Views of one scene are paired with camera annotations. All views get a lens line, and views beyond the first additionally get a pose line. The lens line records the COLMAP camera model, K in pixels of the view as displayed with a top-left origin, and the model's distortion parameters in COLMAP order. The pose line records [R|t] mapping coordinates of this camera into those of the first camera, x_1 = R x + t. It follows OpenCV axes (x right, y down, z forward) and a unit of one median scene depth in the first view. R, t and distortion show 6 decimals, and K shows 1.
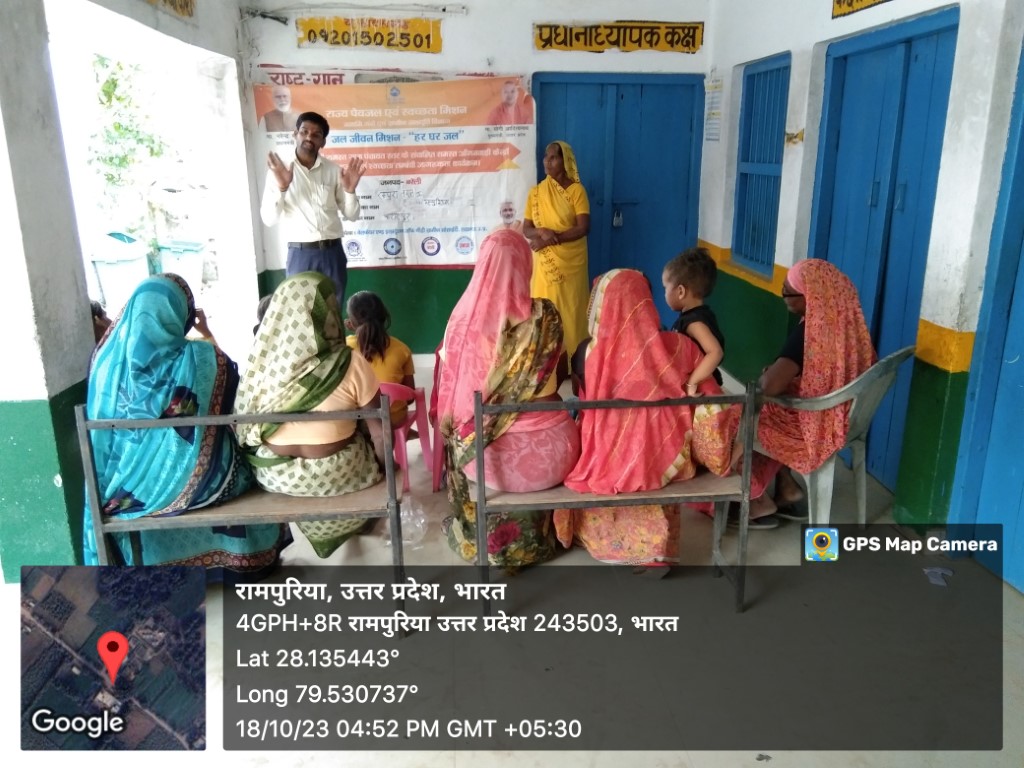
lens RADIAL K [[802.4, 0, 514.6], [0, 802.4, 380.7], [0, 0, 1]] dist [0.007181, -0.006861]
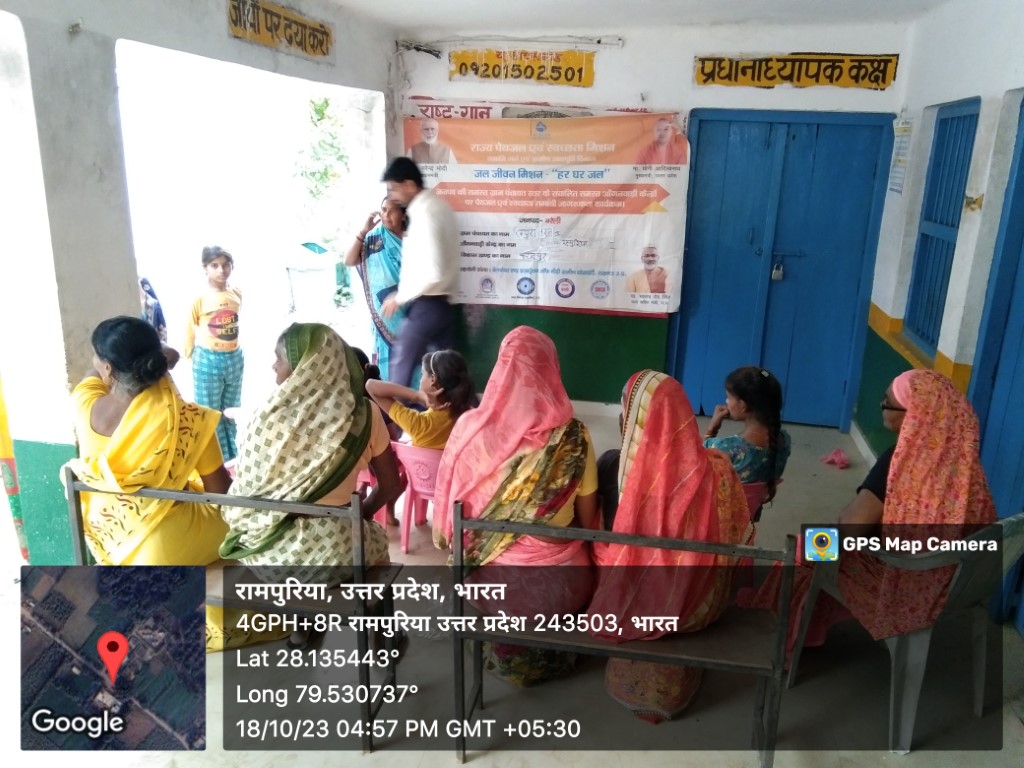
lens RADIAL K [[802.4, 0, 518.2], [0, 802.4, 387.3], [0, 0, 1]] dist [0.007181, -0.006861]
pose [[0.961027, 0.106692, -0.255039, 0.104576], [-0.107690, 0.994133, 0.010089, -0.058953], [0.254619, 0.017769, 0.966878, 0.073915]]
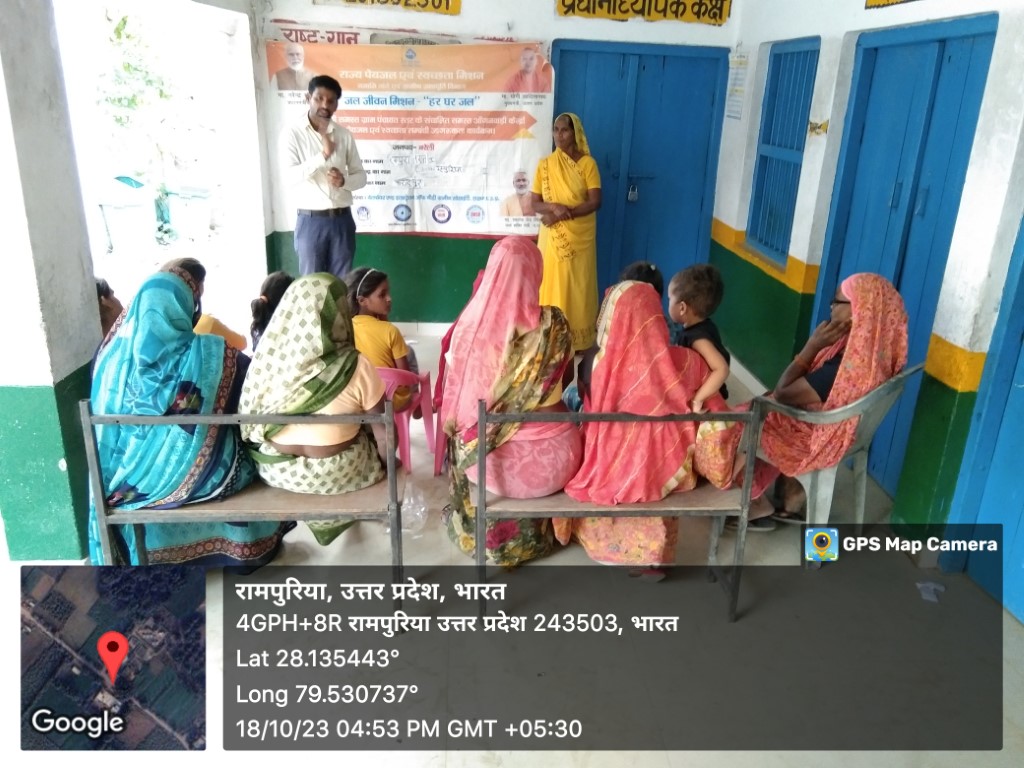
lens RADIAL K [[802.4, 0, 514.7], [0, 802.4, 379.7], [0, 0, 1]] dist [0.007181, -0.006861]
pose [[0.998998, 0.044513, -0.004553, -0.001148], [-0.044115, 0.996836, 0.066122, -0.036631], [0.007482, -0.065855, 0.997801, 0.003024]]
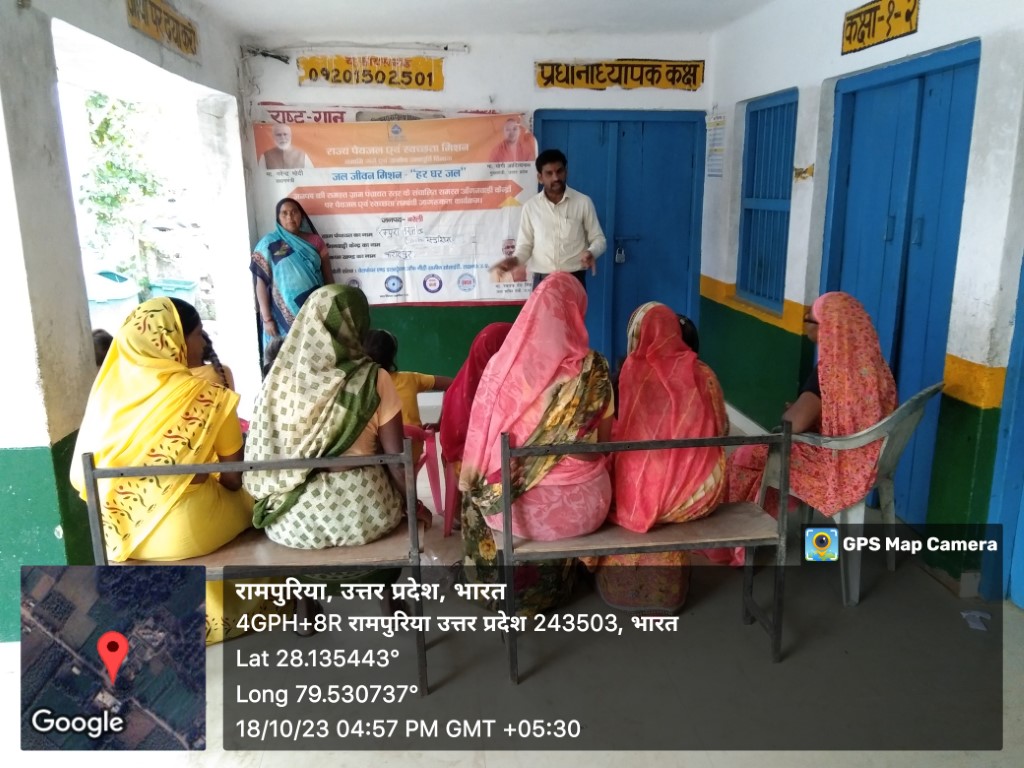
lens RADIAL K [[802.4, 0, 515.0], [0, 802.4, 382.8], [0, 0, 1]] dist [0.007181, -0.006861]
pose [[0.999808, -0.008309, 0.017764, -0.023186], [0.009054, 0.999064, -0.042289, -0.003110], [-0.017396, 0.042442, 0.998947, 0.018395]]
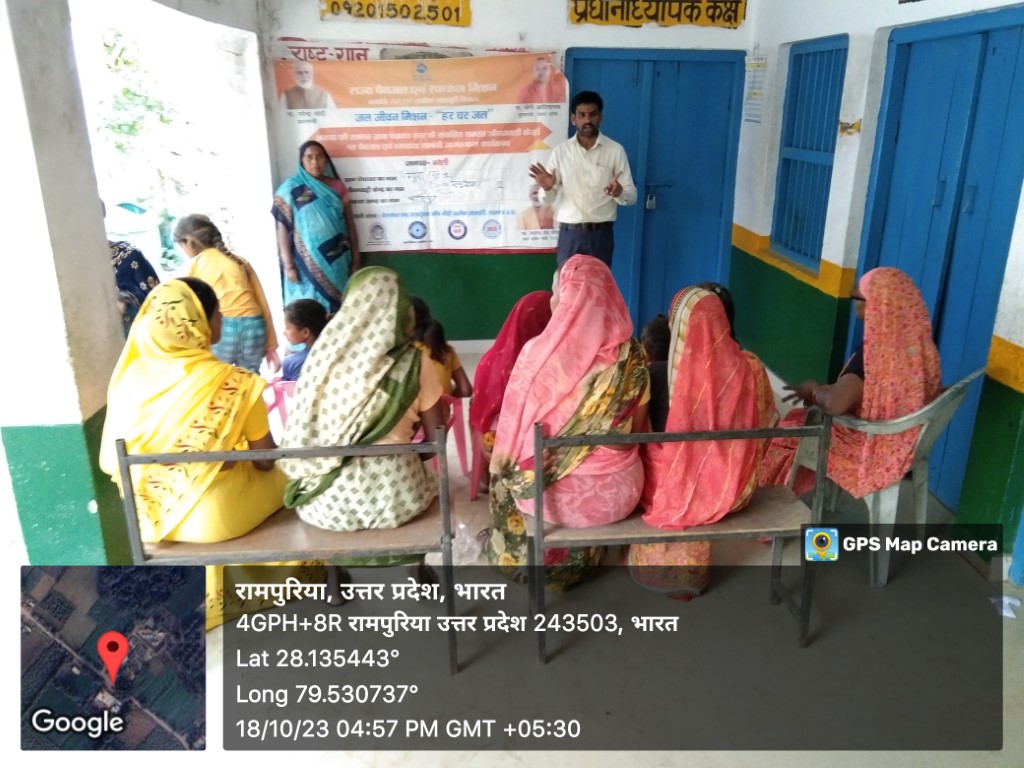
lens RADIAL K [[802.4, 0, 515.1], [0, 802.4, 381.6], [0, 0, 1]] dist [0.007181, -0.006861]
pose [[0.999956, 0.008931, -0.002859, -0.032921], [-0.008769, 0.998601, 0.052146, -0.039033], [0.003321, -0.052119, 0.998635, 0.028256]]
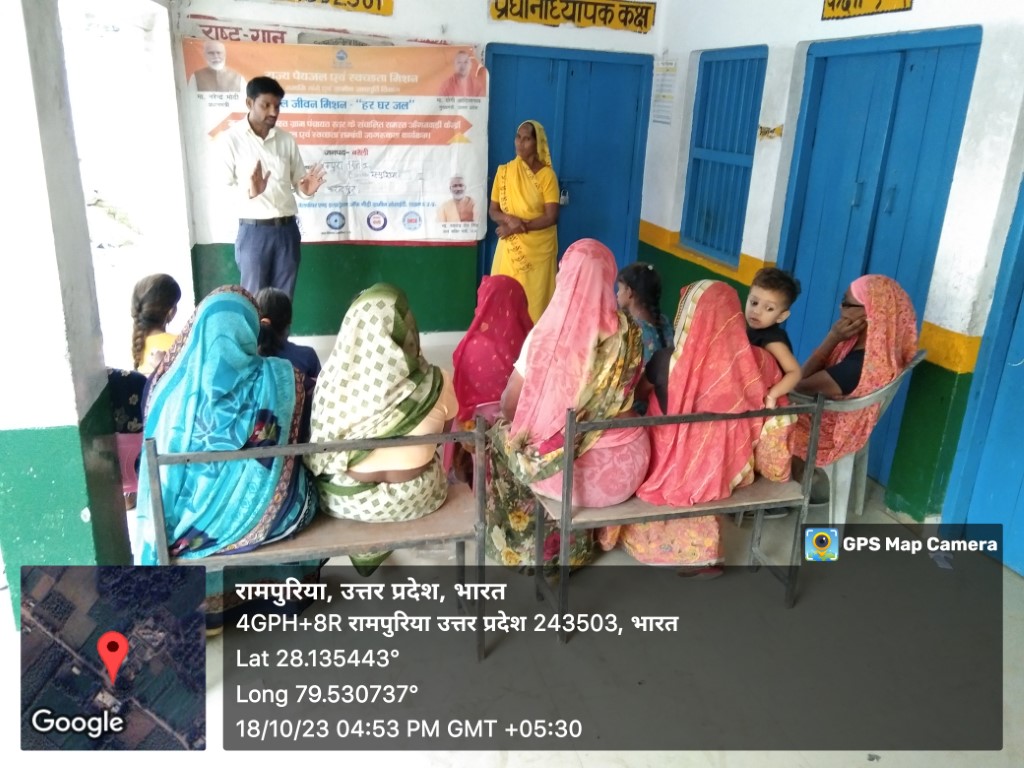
lens RADIAL K [[802.4, 0, 512.1], [0, 802.4, 379.2], [0, 0, 1]] dist [0.007181, -0.006861]
pose [[0.982564, -0.013502, 0.185432, -0.135963], [0.003304, 0.998470, 0.055200, -0.035401], [-0.185894, -0.053624, 0.981105, 0.028725]]
